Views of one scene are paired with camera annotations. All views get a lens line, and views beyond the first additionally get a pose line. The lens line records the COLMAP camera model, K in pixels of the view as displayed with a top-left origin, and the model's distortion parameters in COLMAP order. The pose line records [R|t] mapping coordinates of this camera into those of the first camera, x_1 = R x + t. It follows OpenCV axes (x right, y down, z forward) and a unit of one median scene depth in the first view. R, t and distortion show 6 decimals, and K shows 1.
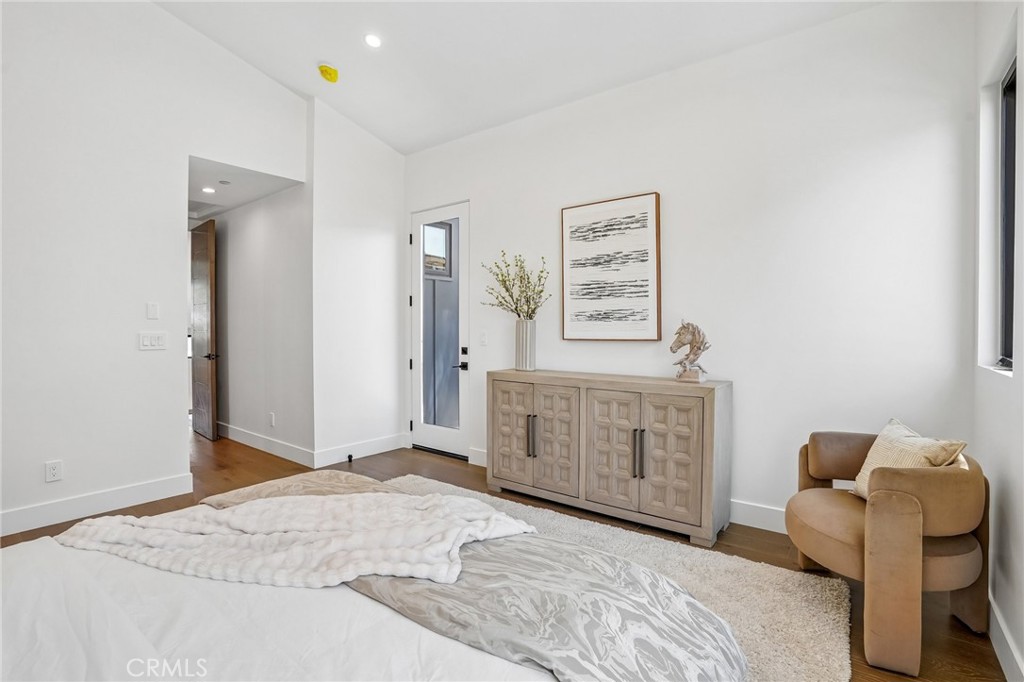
lens RADIAL K [[477.1, 0, 542.2], [0, 477.1, 337.1], [0, 0, 1]] dist [-0.062807, 0.022145]
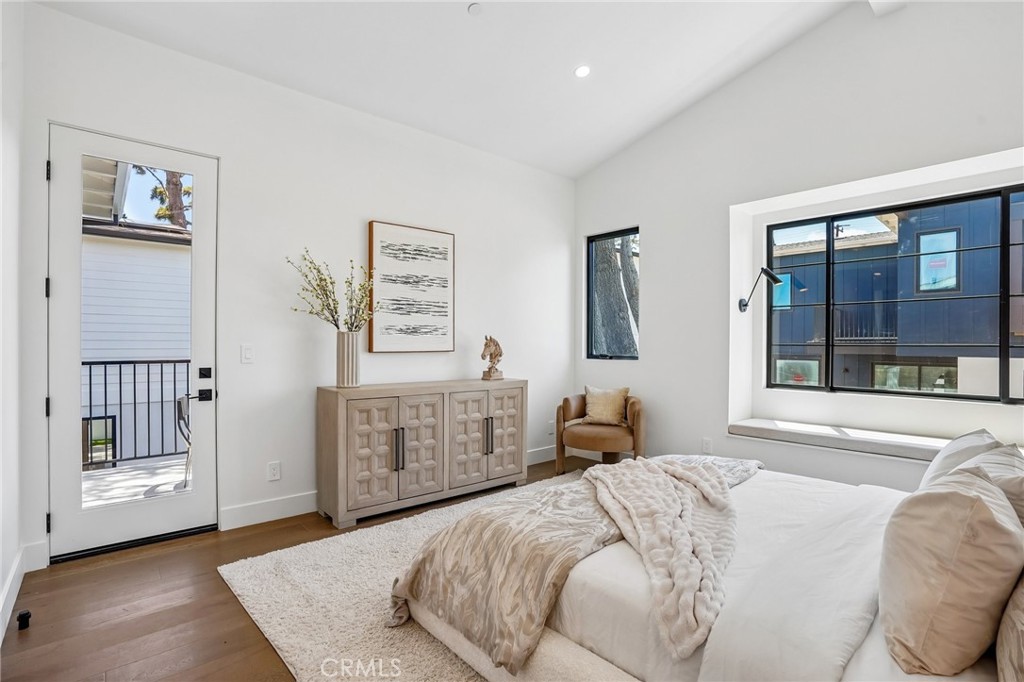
lens RADIAL K [[477.1, 0, 519.7], [0, 477.1, 348.1], [0, 0, 1]] dist [-0.062807, 0.022145]
pose [[0.221316, -0.009959, 0.975151, -0.929414], [0.012682, 0.999893, 0.007333, -0.008238], [-0.975120, 0.010743, 0.221419, 0.528888]]
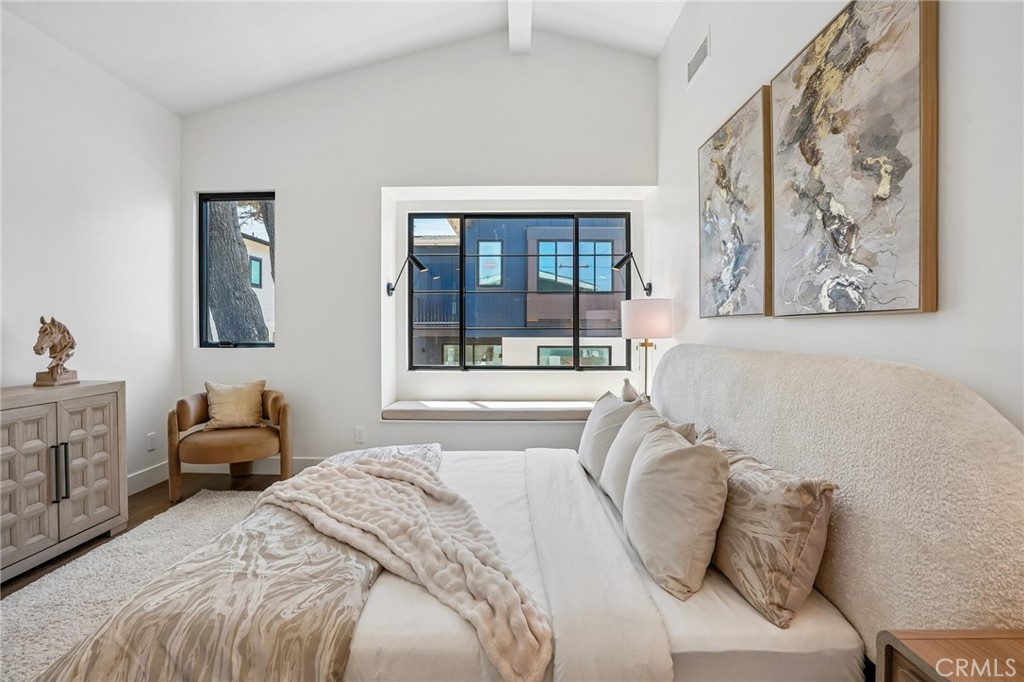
lens RADIAL K [[477.1, 0, 505.0], [0, 477.1, 335.2], [0, 0, 1]] dist [-0.062807, 0.022145]
pose [[-0.556368, -0.012680, 0.830839, -0.797550], [0.014044, 0.999597, 0.024660, -0.010052], [-0.830817, 0.025388, -0.555966, 0.674467]]
